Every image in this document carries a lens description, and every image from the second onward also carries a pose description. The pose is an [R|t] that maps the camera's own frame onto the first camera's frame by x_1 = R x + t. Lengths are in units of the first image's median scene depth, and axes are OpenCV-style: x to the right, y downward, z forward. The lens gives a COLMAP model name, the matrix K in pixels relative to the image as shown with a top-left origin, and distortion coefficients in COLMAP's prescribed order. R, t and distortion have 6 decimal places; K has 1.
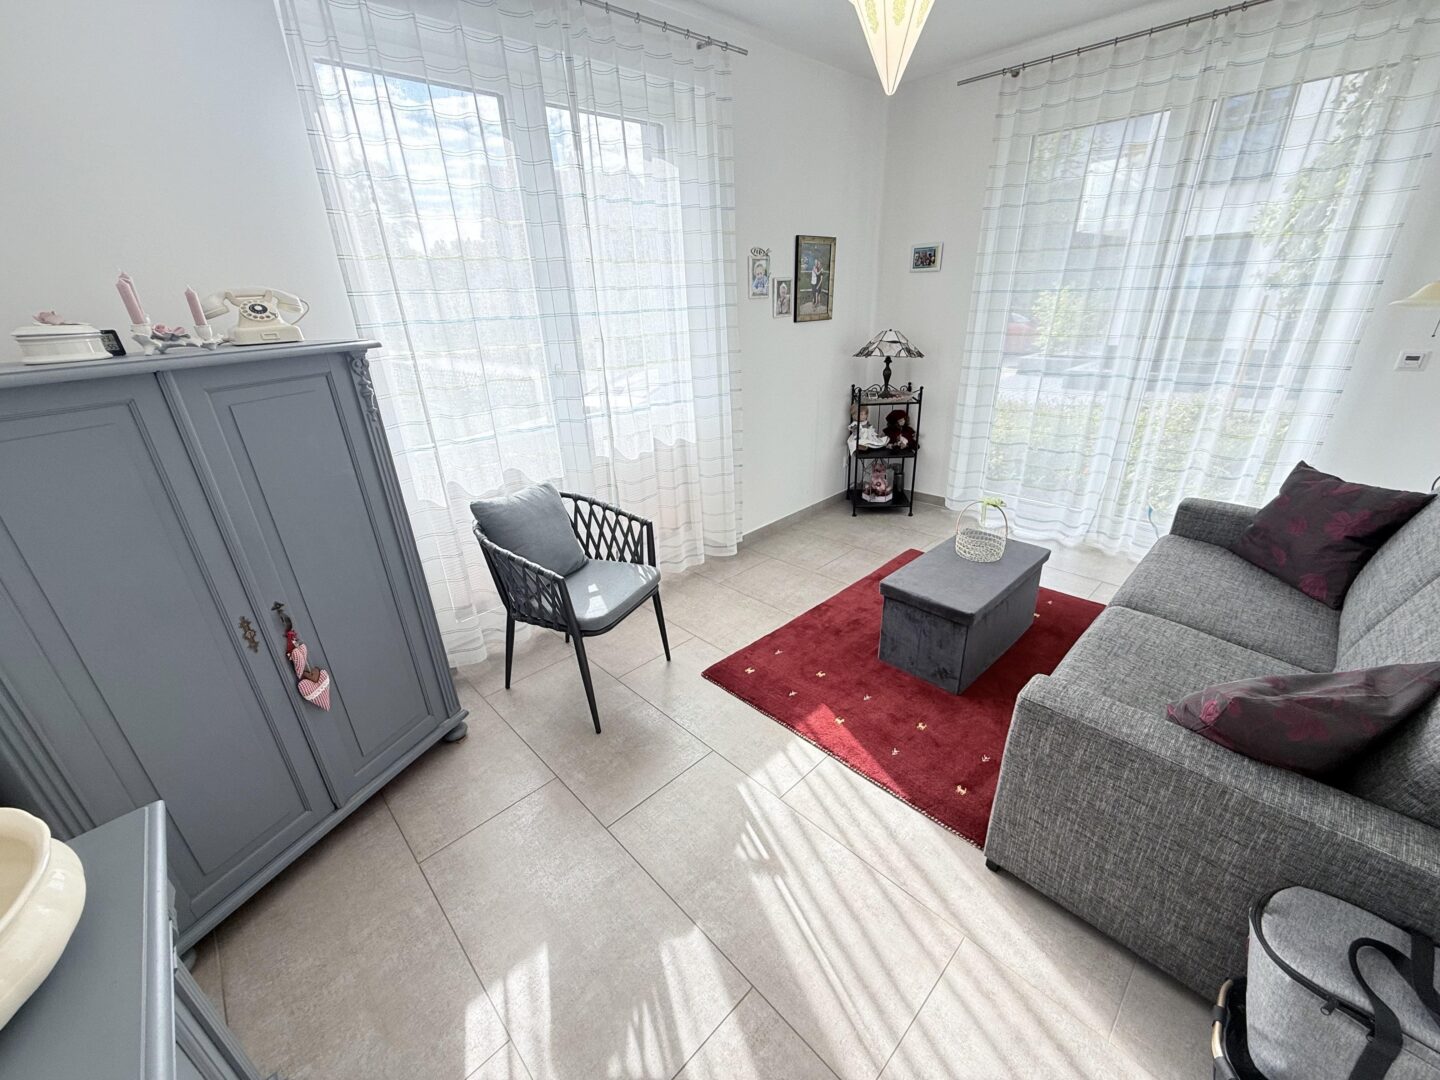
lens RADIAL K [[571.9, 0, 719.6], [0, 571.9, 538.7], [0, 0, 1]] dist [0.001567, -0.000541]
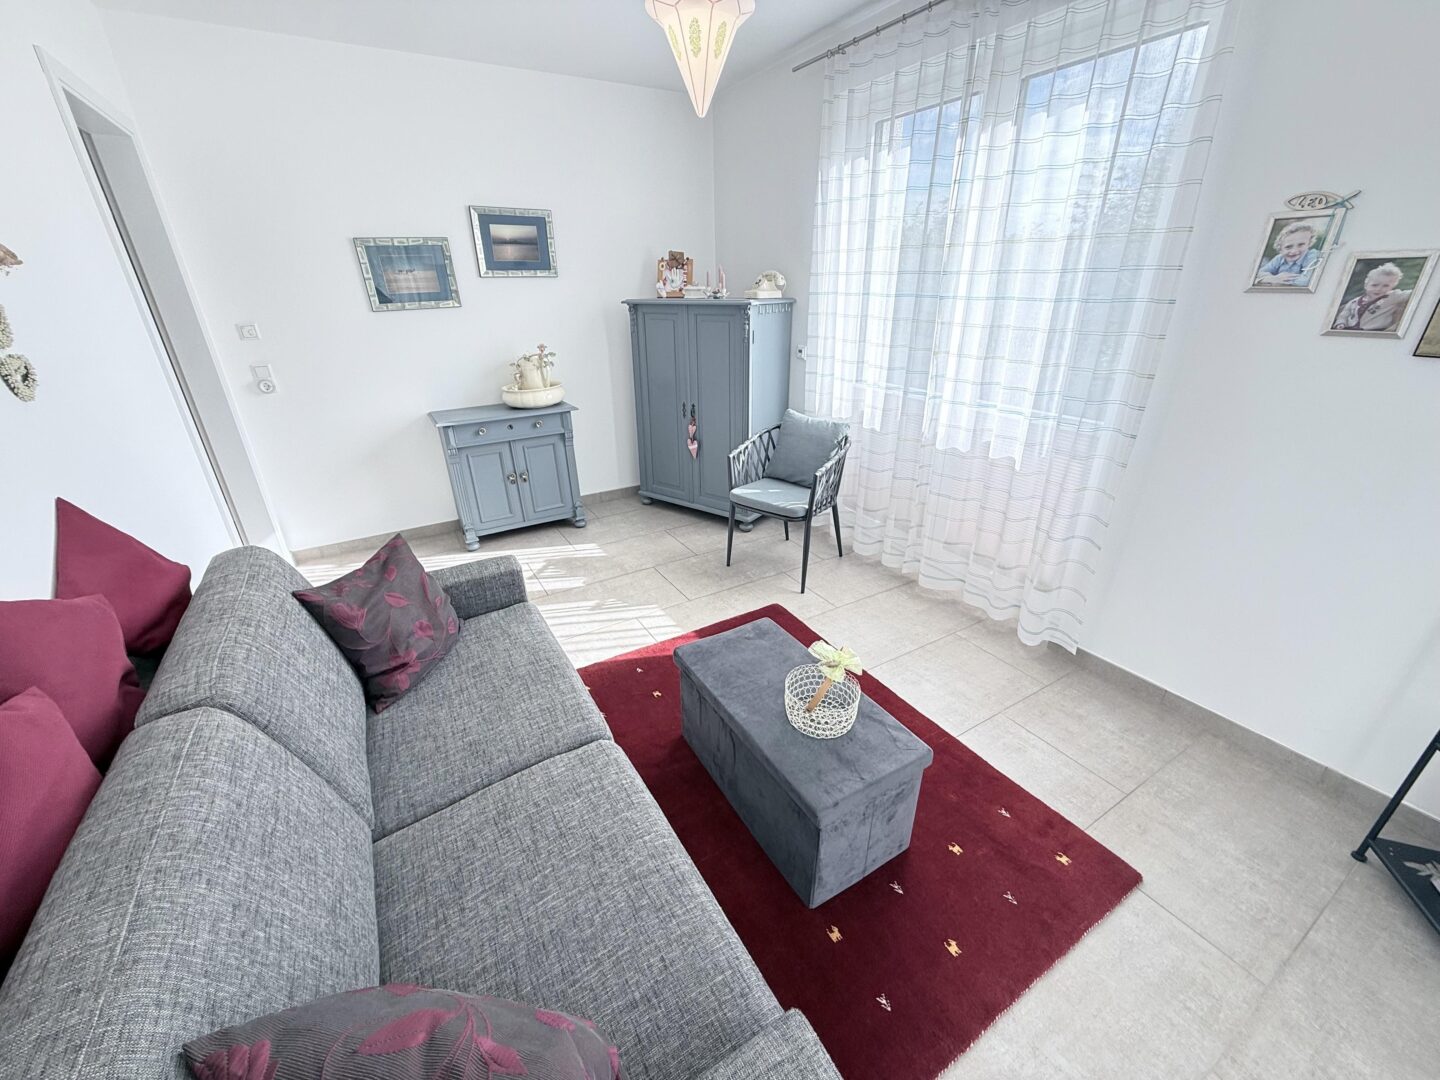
lens RADIAL K [[571.9, 0, 720.6], [0, 571.9, 543.9], [0, 0, 1]] dist [0.001567, -0.000541]
pose [[-0.221452, 0.446095, -0.867155, 0.759435], [-0.362702, 0.787760, 0.497877, -0.323864], [0.905211, 0.424774, -0.012652, 0.658841]]
